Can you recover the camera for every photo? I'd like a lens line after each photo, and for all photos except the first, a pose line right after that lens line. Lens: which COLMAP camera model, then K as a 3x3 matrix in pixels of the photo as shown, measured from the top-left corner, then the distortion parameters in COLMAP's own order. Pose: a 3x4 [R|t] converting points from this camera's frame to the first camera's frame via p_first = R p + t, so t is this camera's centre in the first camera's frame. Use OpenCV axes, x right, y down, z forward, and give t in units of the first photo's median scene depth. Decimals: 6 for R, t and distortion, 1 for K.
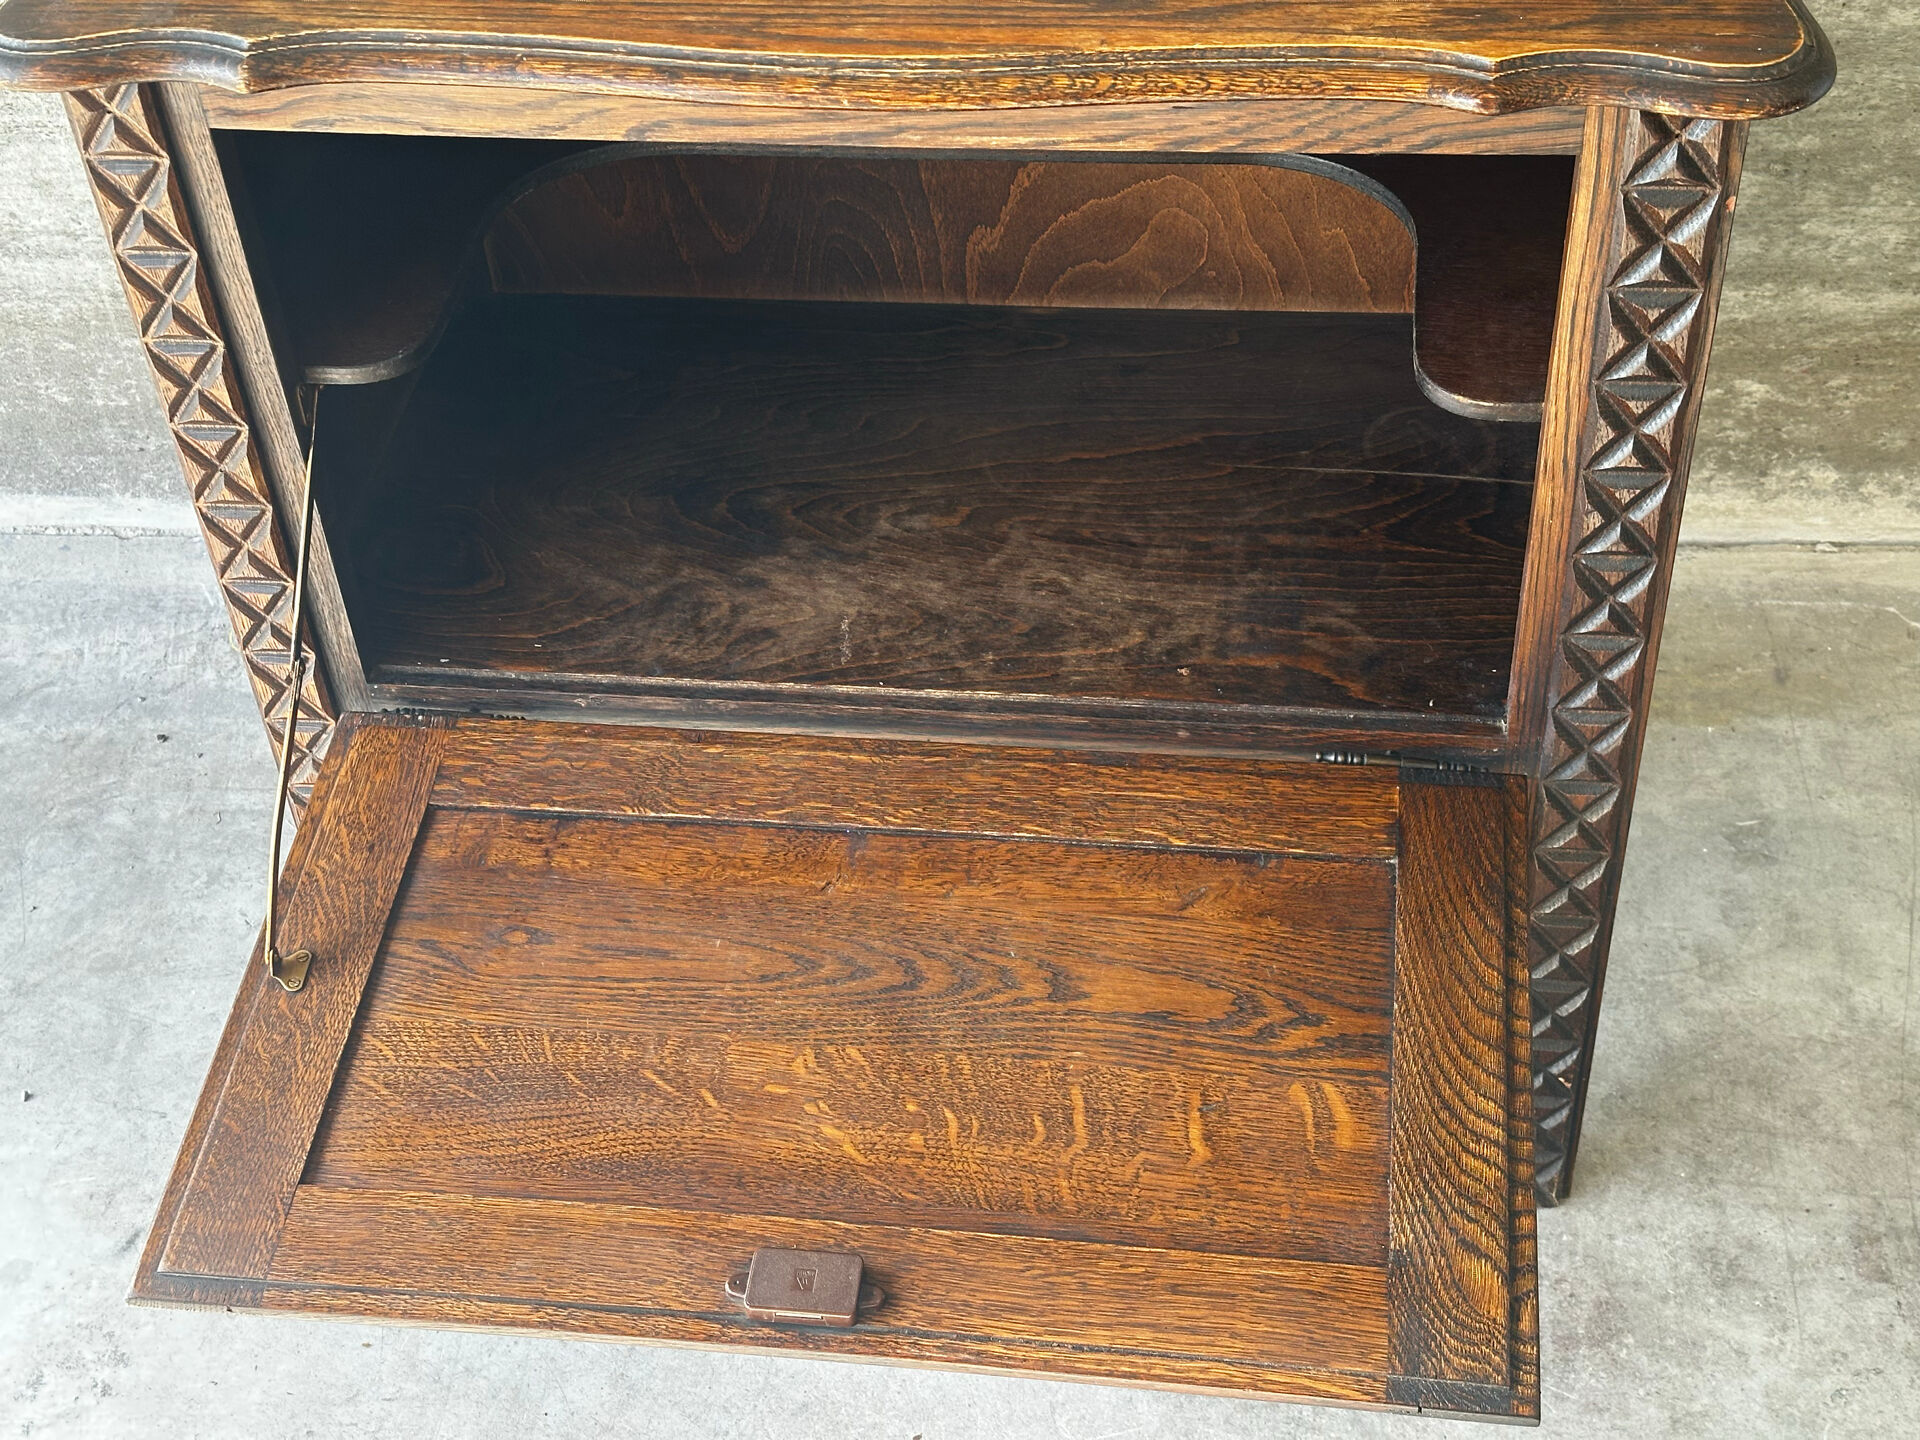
lens RADIAL K [[2693.3, 0, 939.8], [0, 2693.3, 743.8], [0, 0, 1]] dist [0.125127, 0.000000]
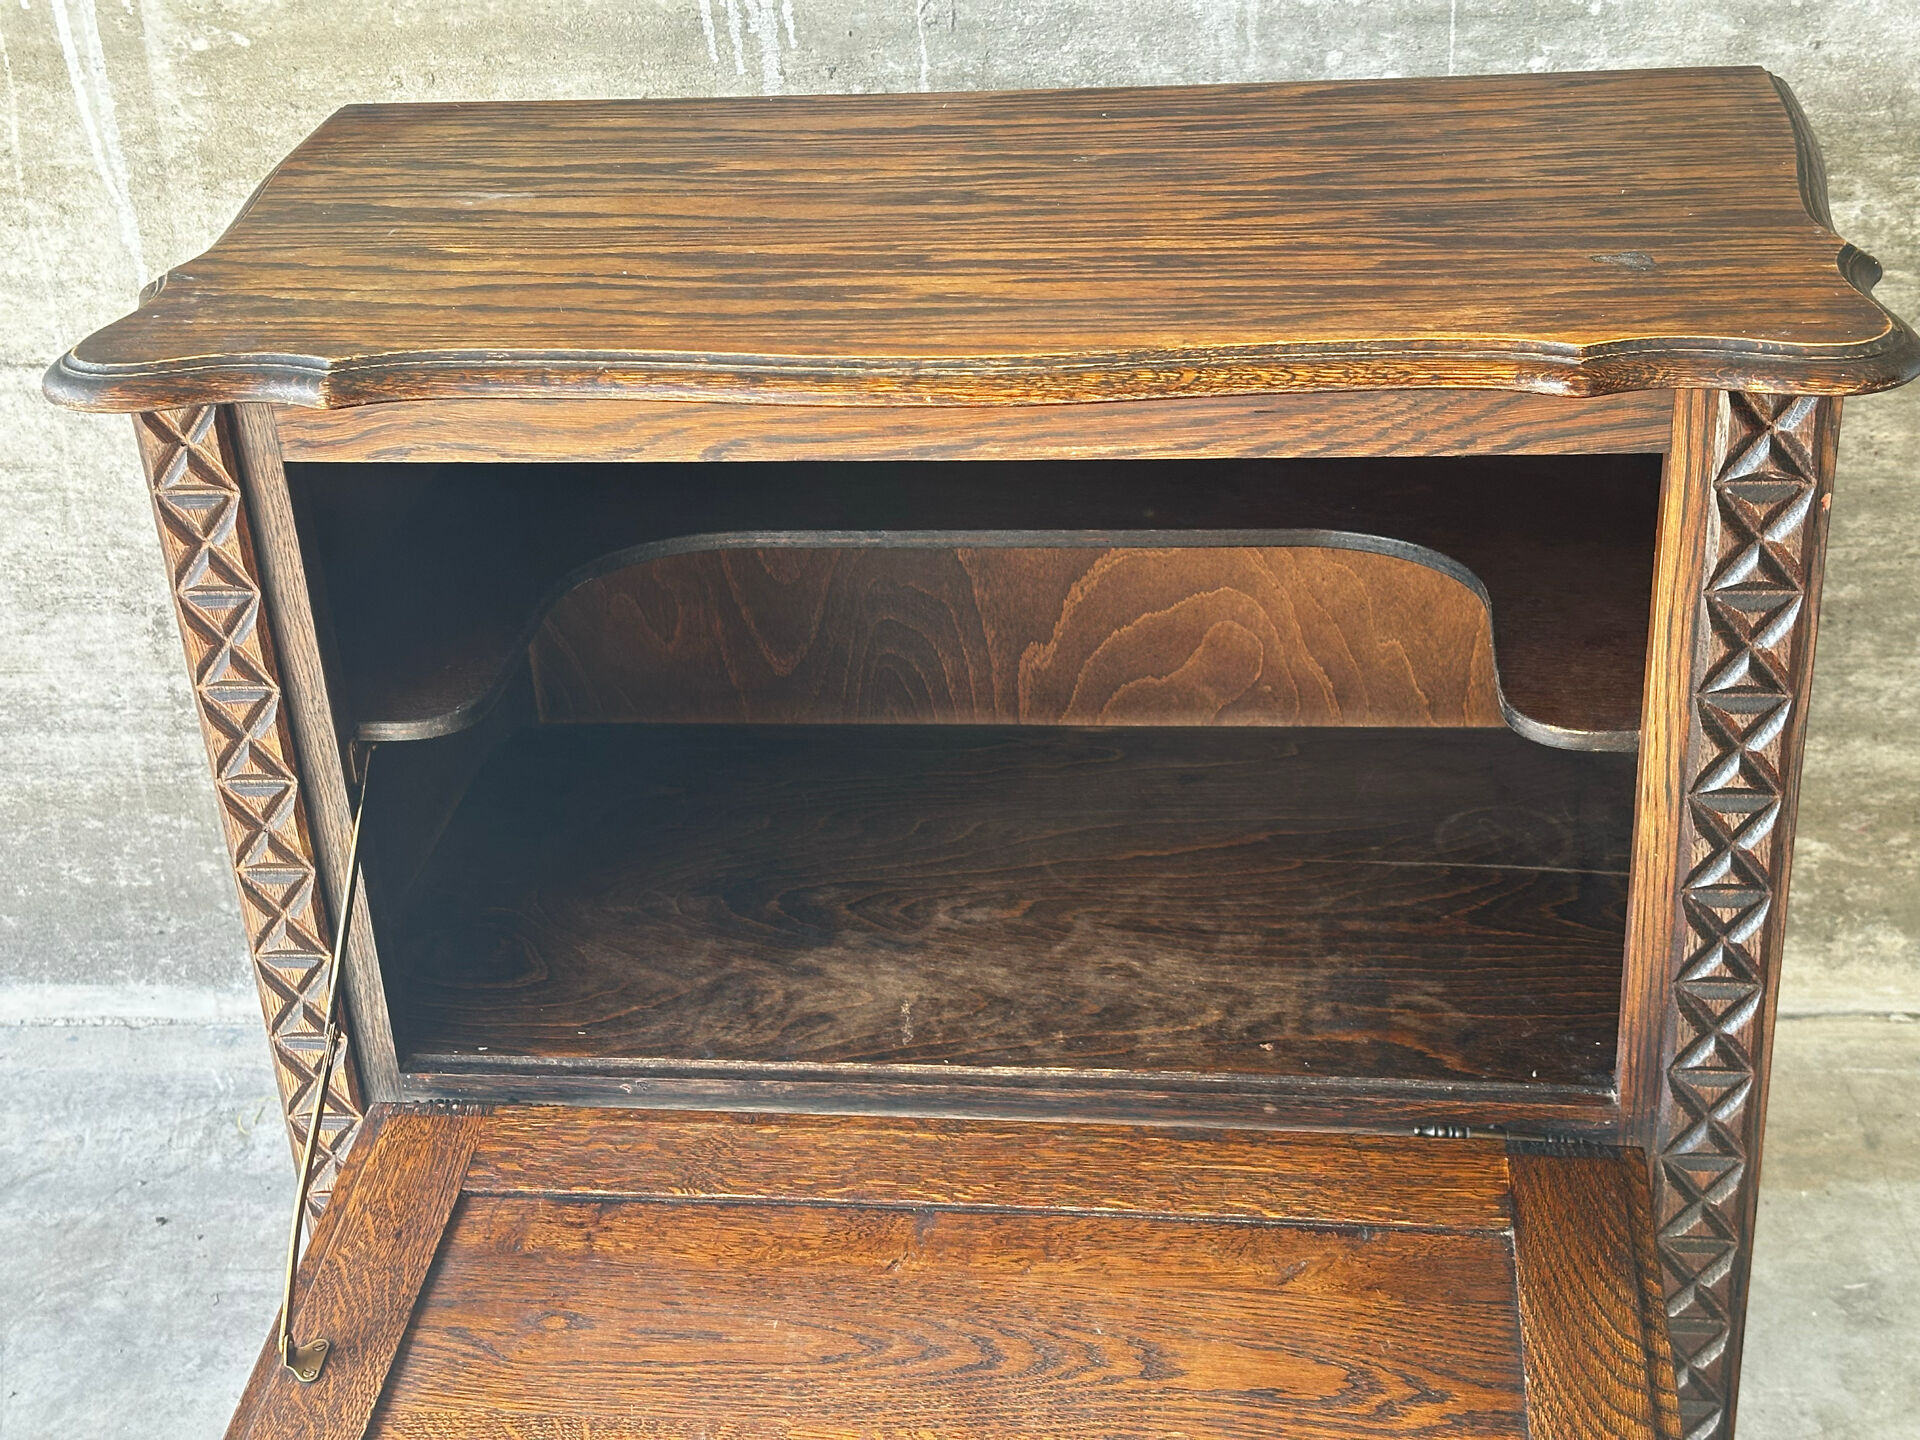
lens RADIAL K [[2693.3, 0, 935.8], [0, 2693.3, 736.6], [0, 0, 1]] dist [0.125127, 0.000000]
pose [[0.999982, -0.003848, 0.004570, -0.029668], [0.004876, 0.967675, -0.252154, 0.106942], [-0.003452, 0.252172, 0.967676, 0.057393]]
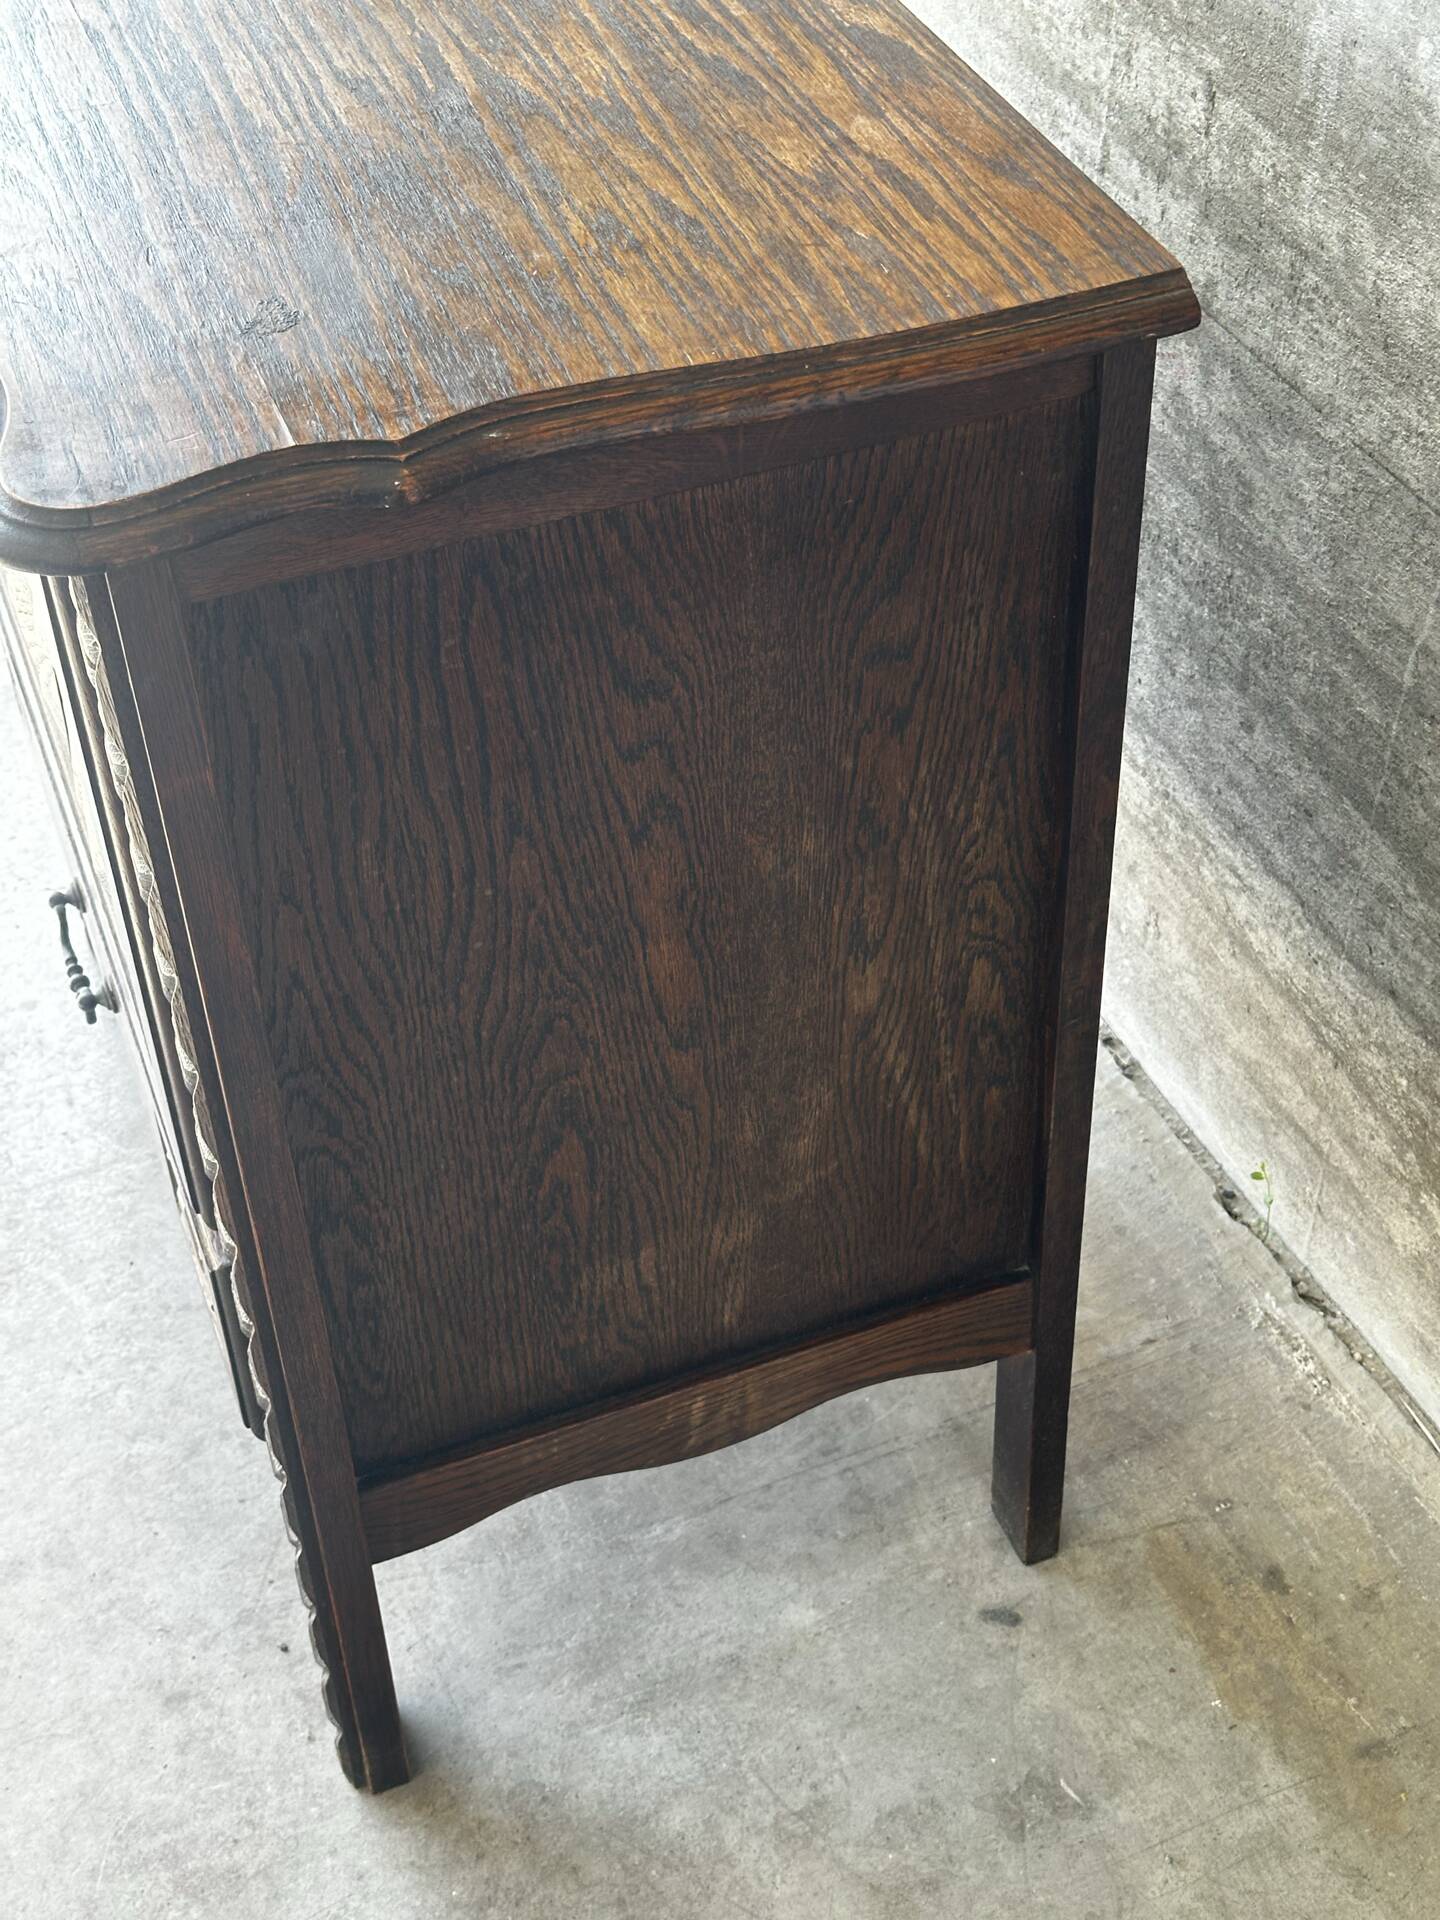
lens RADIAL K [[2693.3, 0, 718.8], [0, 2693.3, 971.0], [0, 0, 1]] dist [0.125127, 0.000000]
pose [[0.474942, 0.618644, -0.625867, 0.752054], [-0.600195, 0.747834, 0.283743, -0.377878], [0.643581, 0.240881, 0.726485, 0.452069]]
